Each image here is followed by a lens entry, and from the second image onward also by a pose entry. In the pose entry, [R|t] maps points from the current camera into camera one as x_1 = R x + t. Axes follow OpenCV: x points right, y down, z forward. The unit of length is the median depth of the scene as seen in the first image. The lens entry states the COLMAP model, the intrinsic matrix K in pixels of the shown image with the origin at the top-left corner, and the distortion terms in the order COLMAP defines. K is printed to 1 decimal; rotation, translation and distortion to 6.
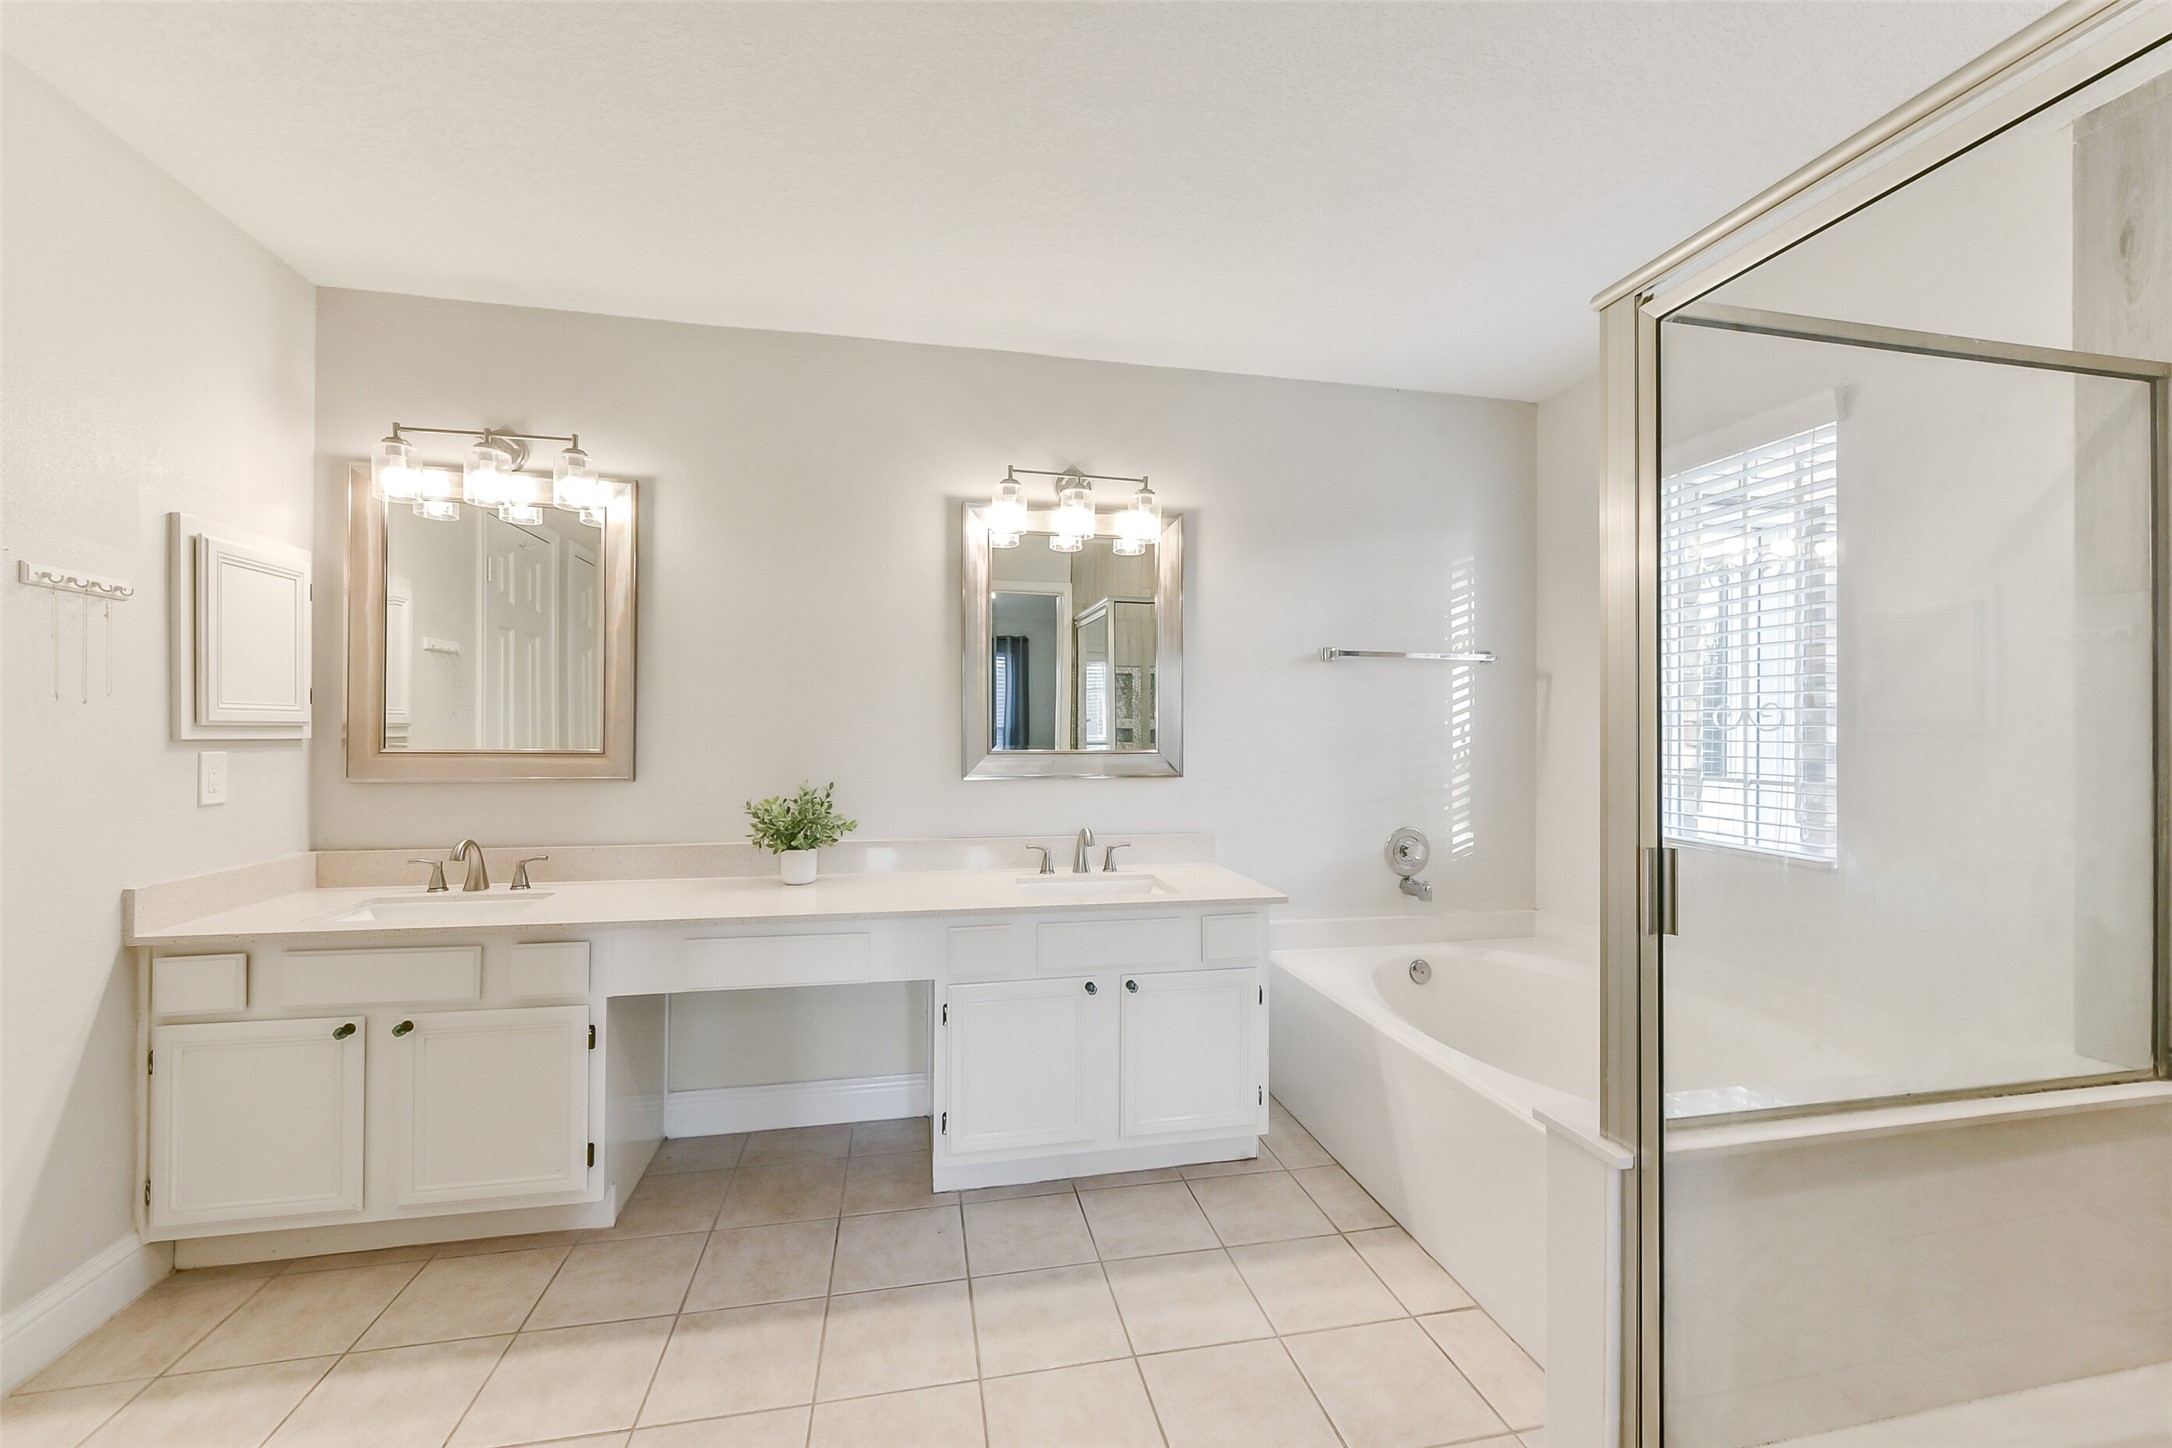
lens RADIAL K [[843.6, 0, 1088.4], [0, 843.6, 729.7], [0, 0, 1]] dist [0.005749, -0.002687]
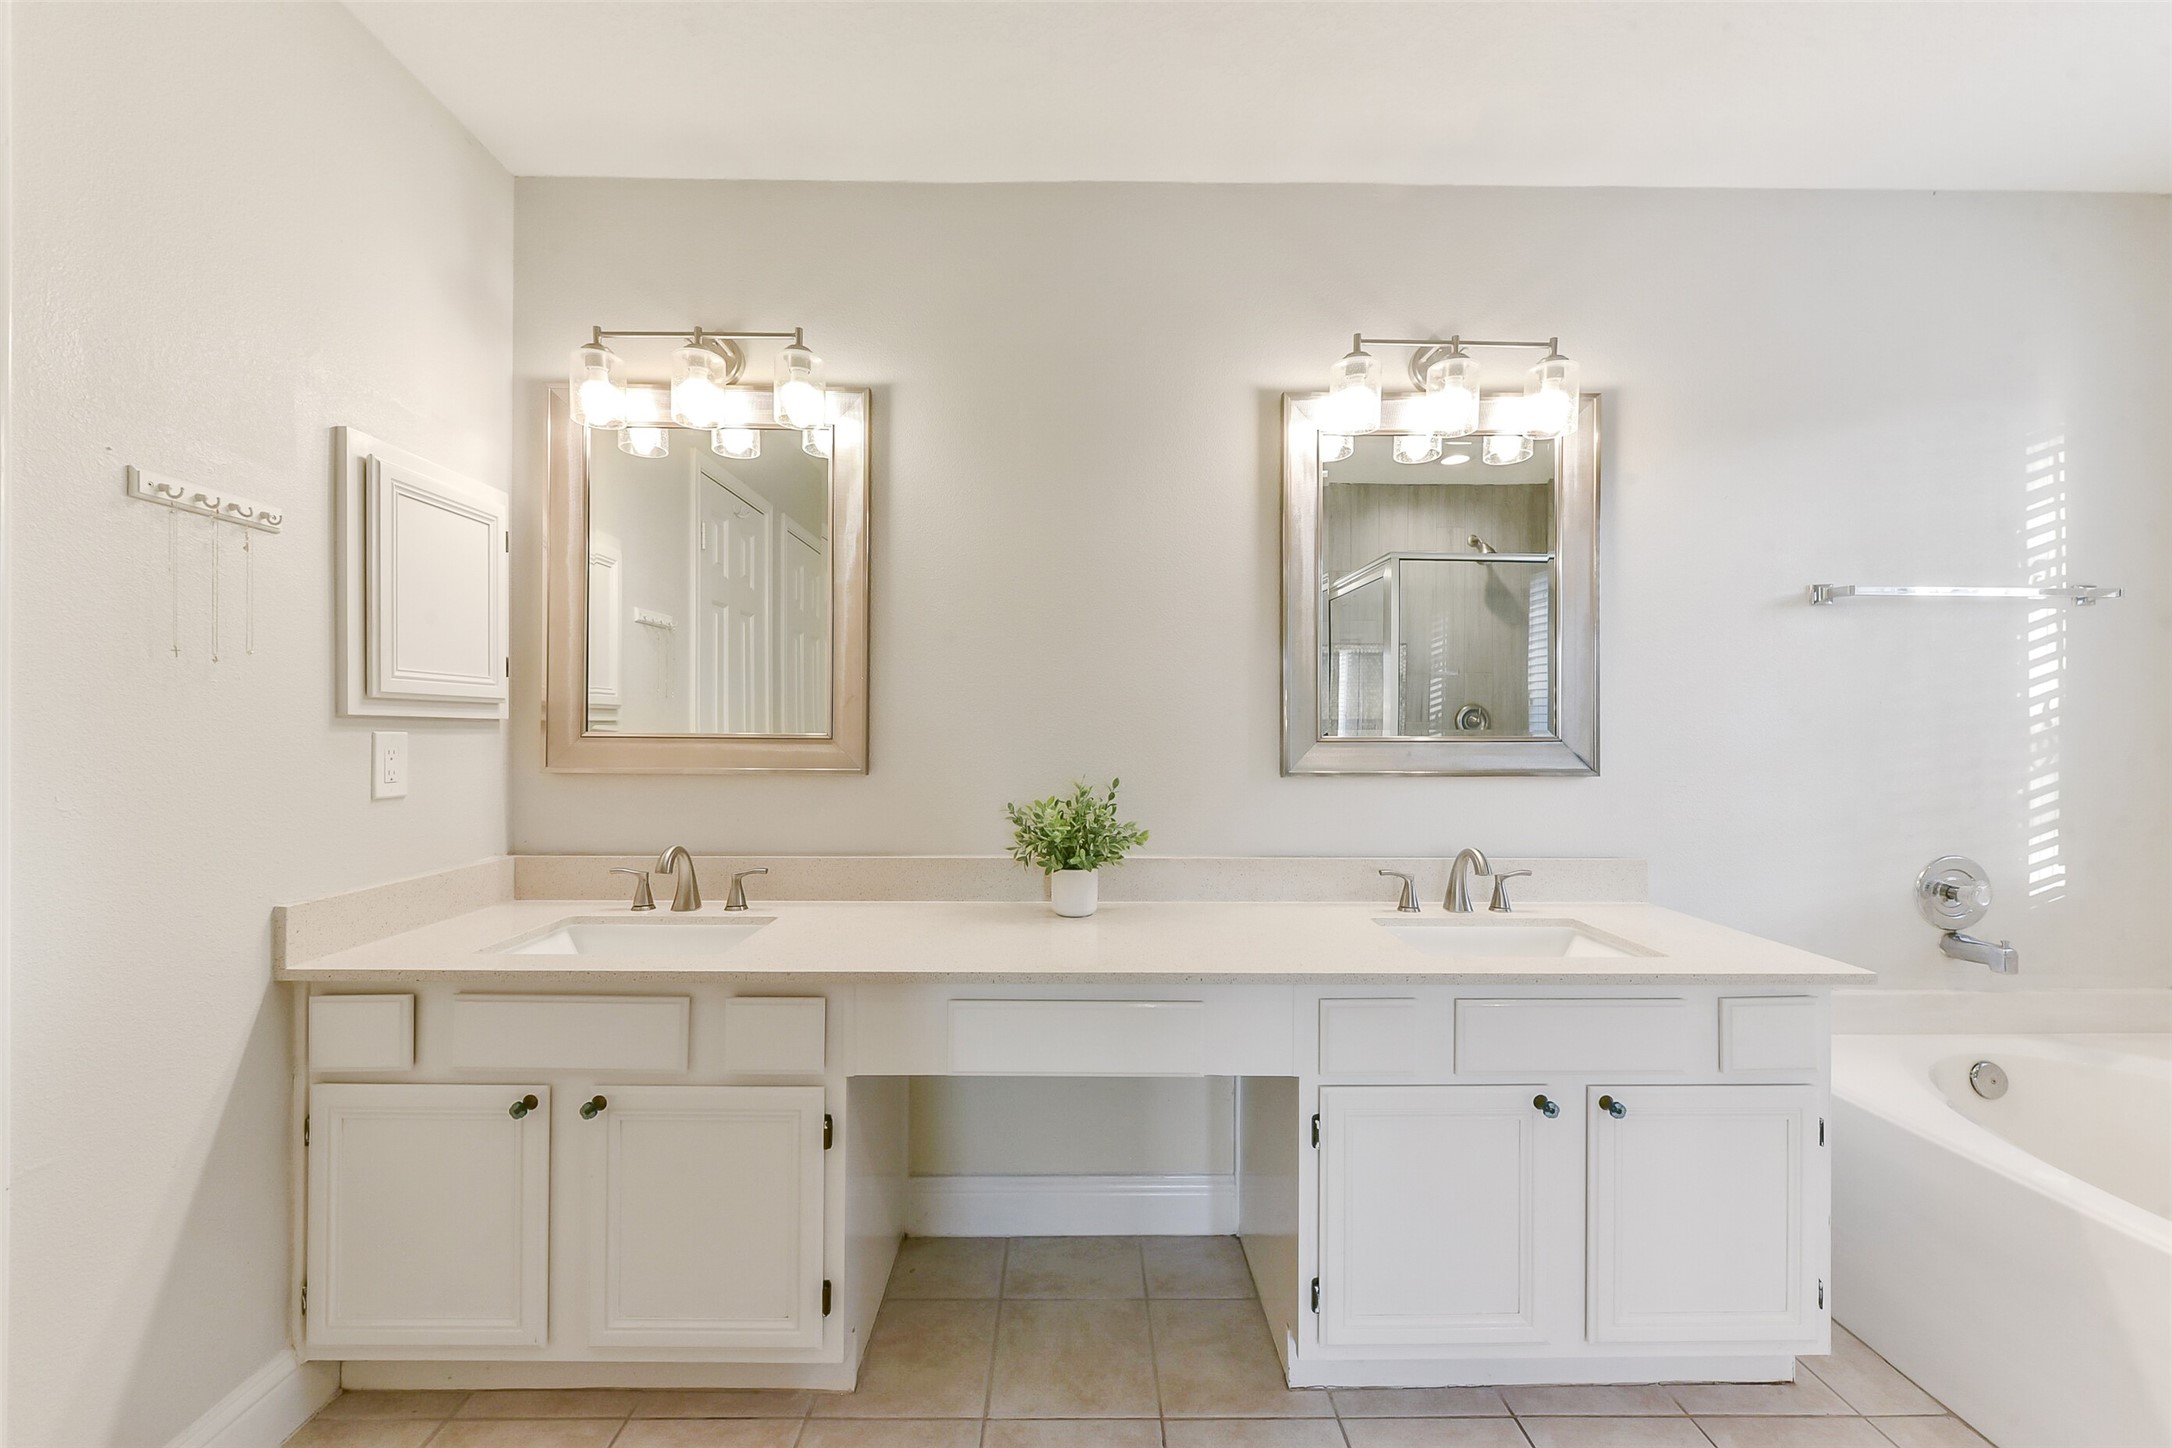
lens RADIAL K [[843.6, 0, 1089.0], [0, 843.6, 728.5], [0, 0, 1]] dist [0.005749, -0.002687]
pose [[0.981525, -0.001816, -0.191325, -0.201503], [0.001670, 0.999998, -0.000925, 0.021242], [0.191326, 0.000588, 0.981526, 0.294664]]
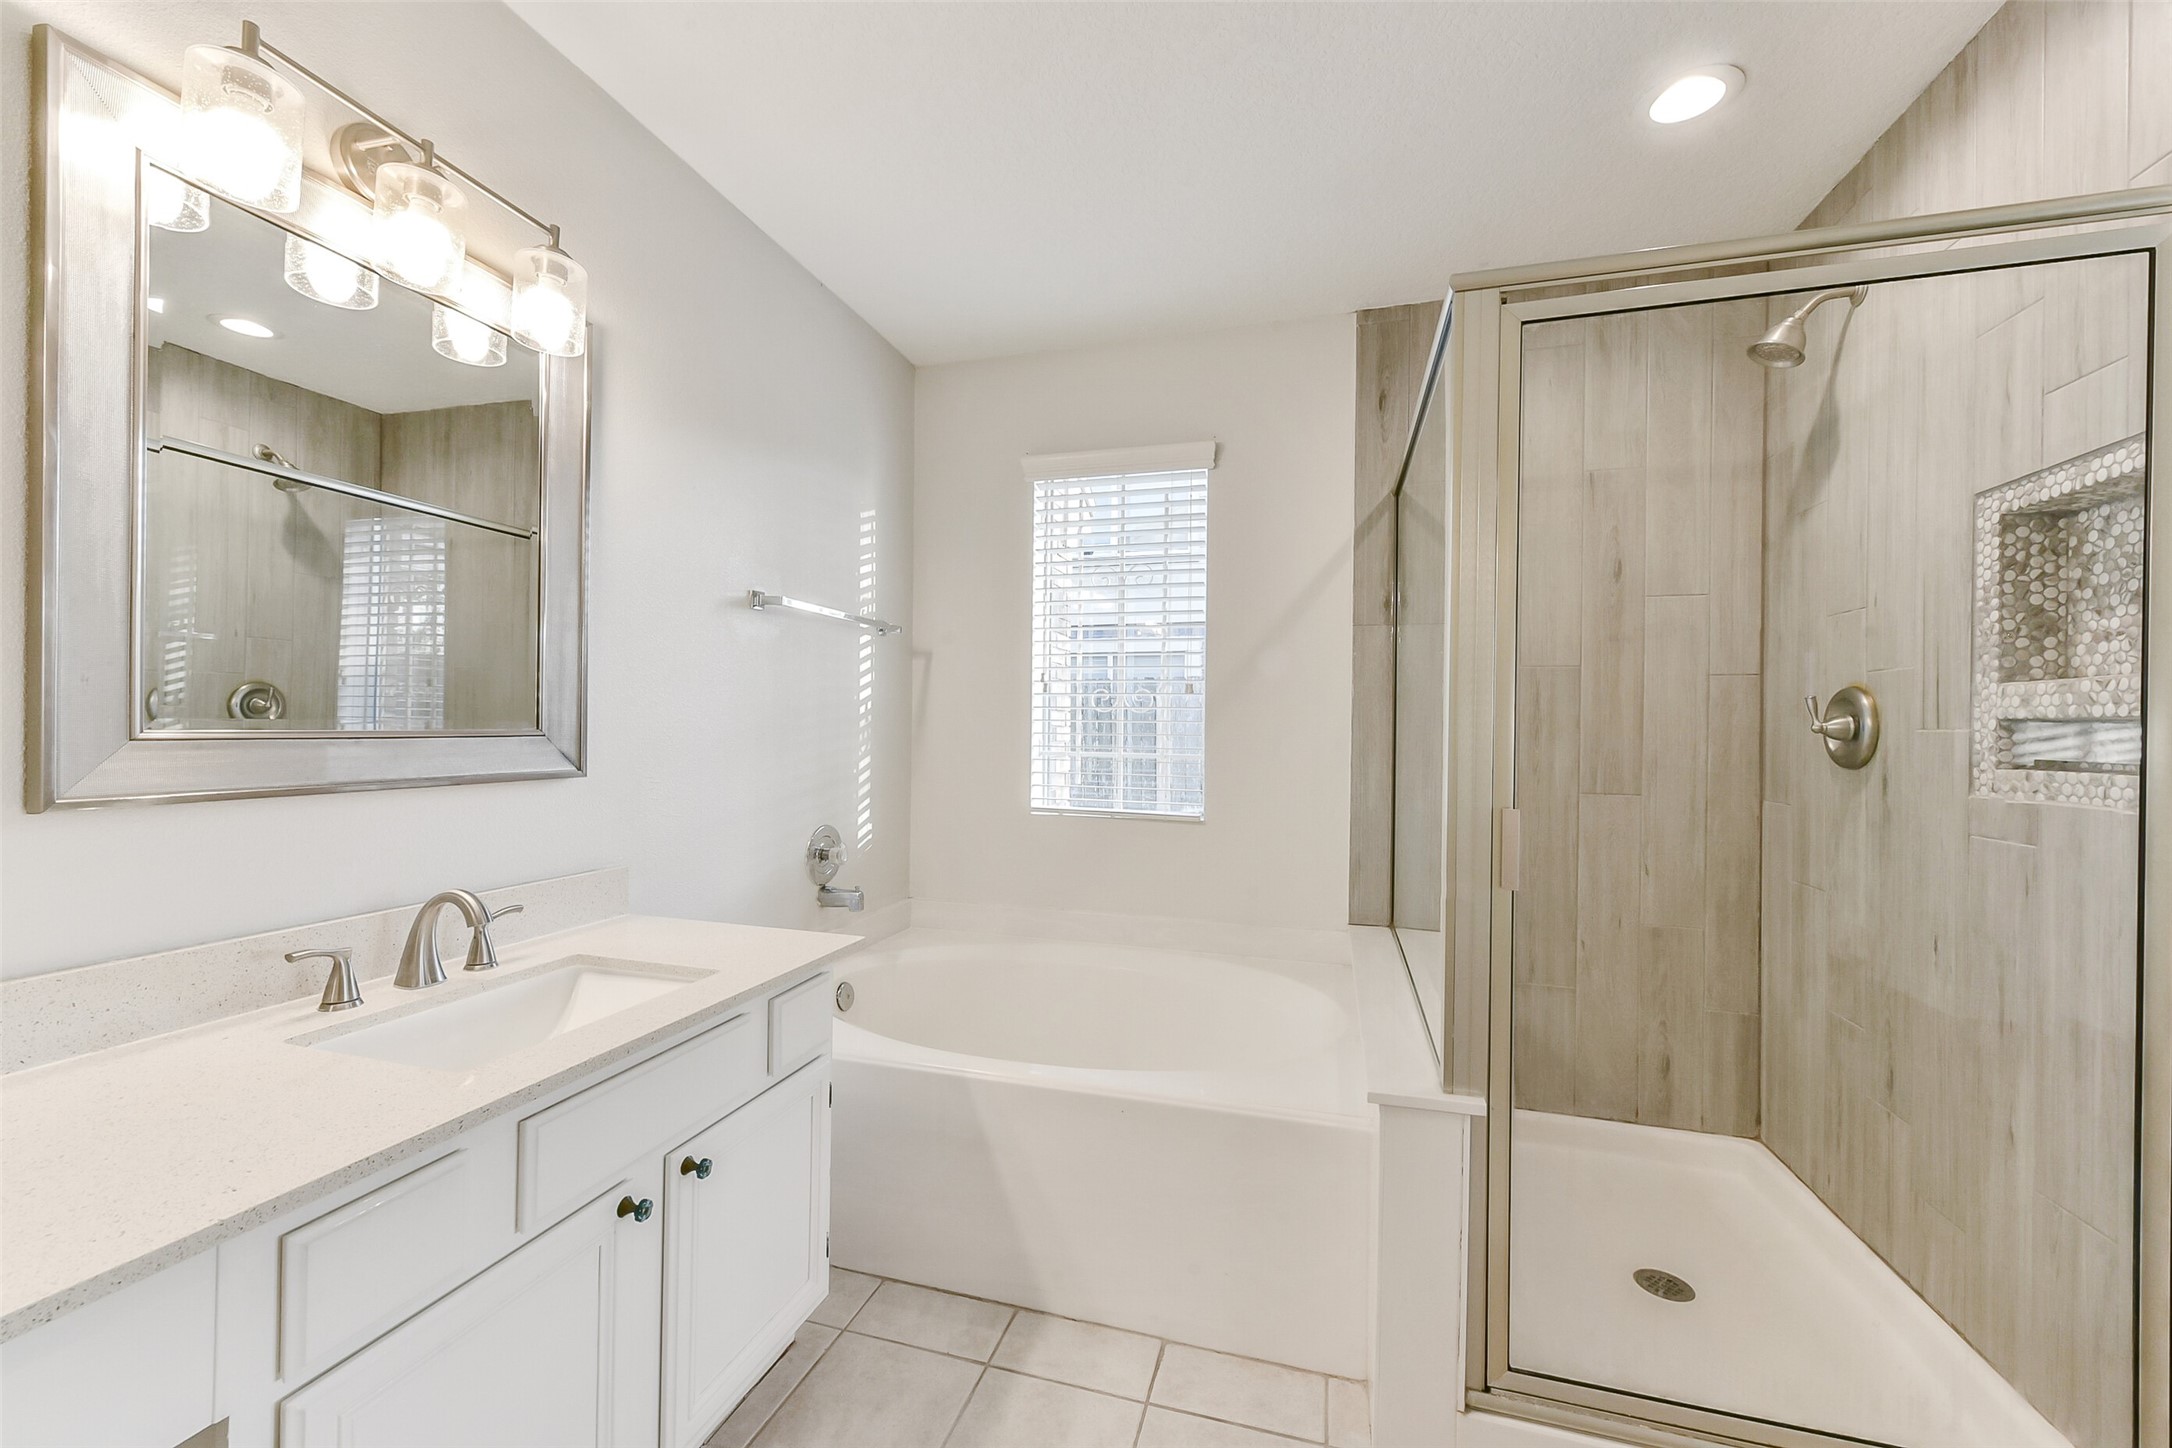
lens RADIAL K [[843.6, 0, 1078.6], [0, 843.6, 728.2], [0, 0, 1]] dist [0.005749, -0.002687]
pose [[0.474635, 0.001882, 0.880181, -0.293231], [-0.011460, 0.999926, 0.004042, 0.020466], [-0.880108, -0.012006, 0.474622, 0.515566]]
